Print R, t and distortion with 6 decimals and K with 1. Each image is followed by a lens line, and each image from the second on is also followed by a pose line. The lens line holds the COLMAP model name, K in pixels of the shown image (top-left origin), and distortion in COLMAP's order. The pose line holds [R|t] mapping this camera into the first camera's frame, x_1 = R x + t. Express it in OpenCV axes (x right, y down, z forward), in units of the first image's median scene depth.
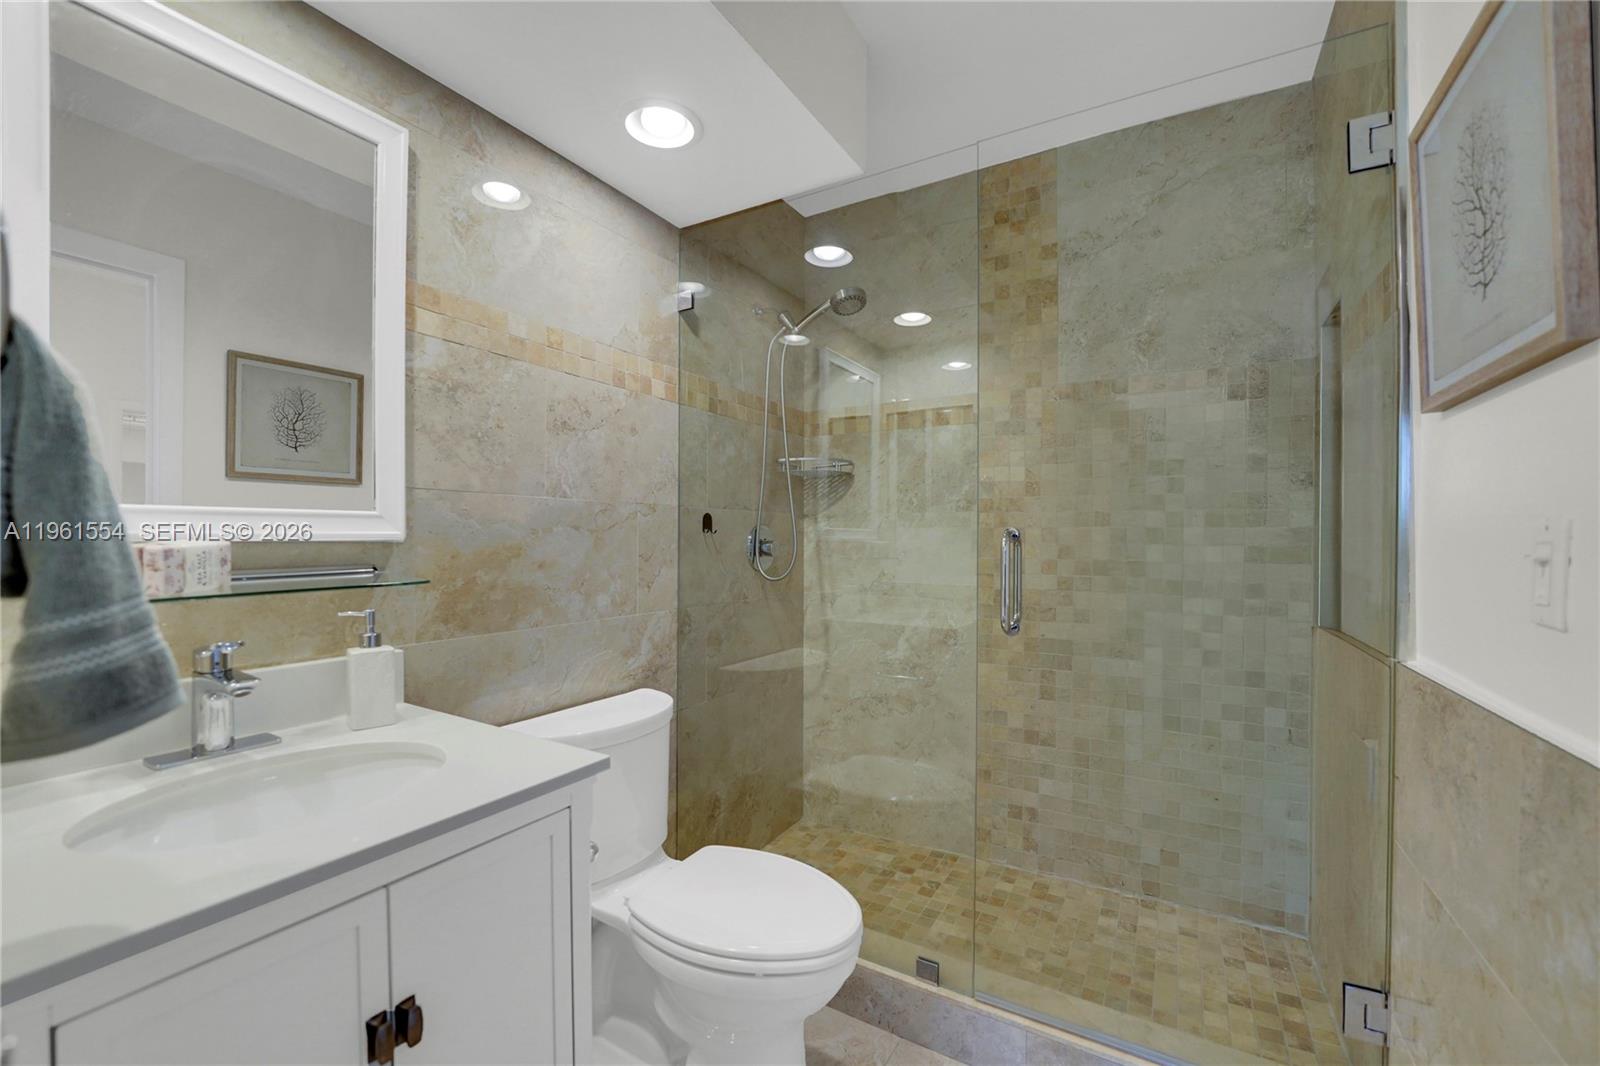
lens RADIAL K [[667.8, 0, 798.6], [0, 667.8, 540.7], [0, 0, 1]] dist [-0.022693, 0.000544]
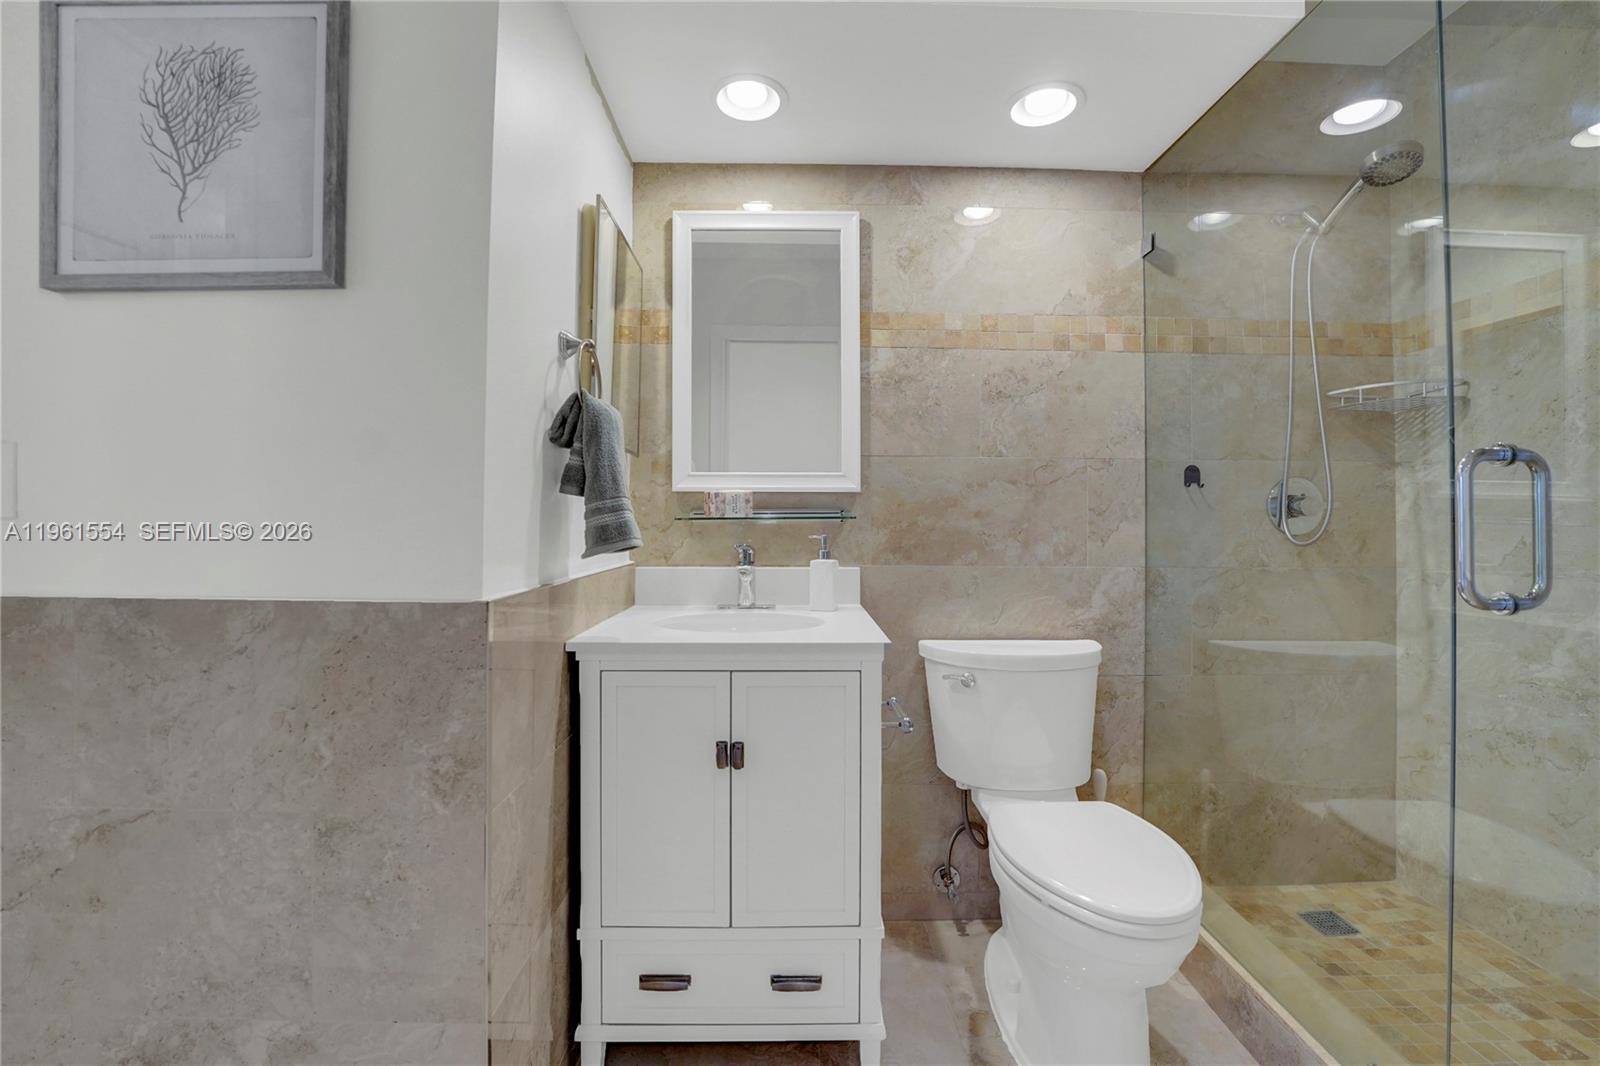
lens RADIAL K [[692.5, 0, 798.2], [0, 692.5, 508.7], [0, 0, 1]] dist [-0.017967, 0.000372]
pose [[0.508983, -0.015614, -0.860635, 0.470947], [-0.011104, 0.999633, -0.024702, 0.055350], [0.860705, 0.022129, 0.508623, 0.083515]]
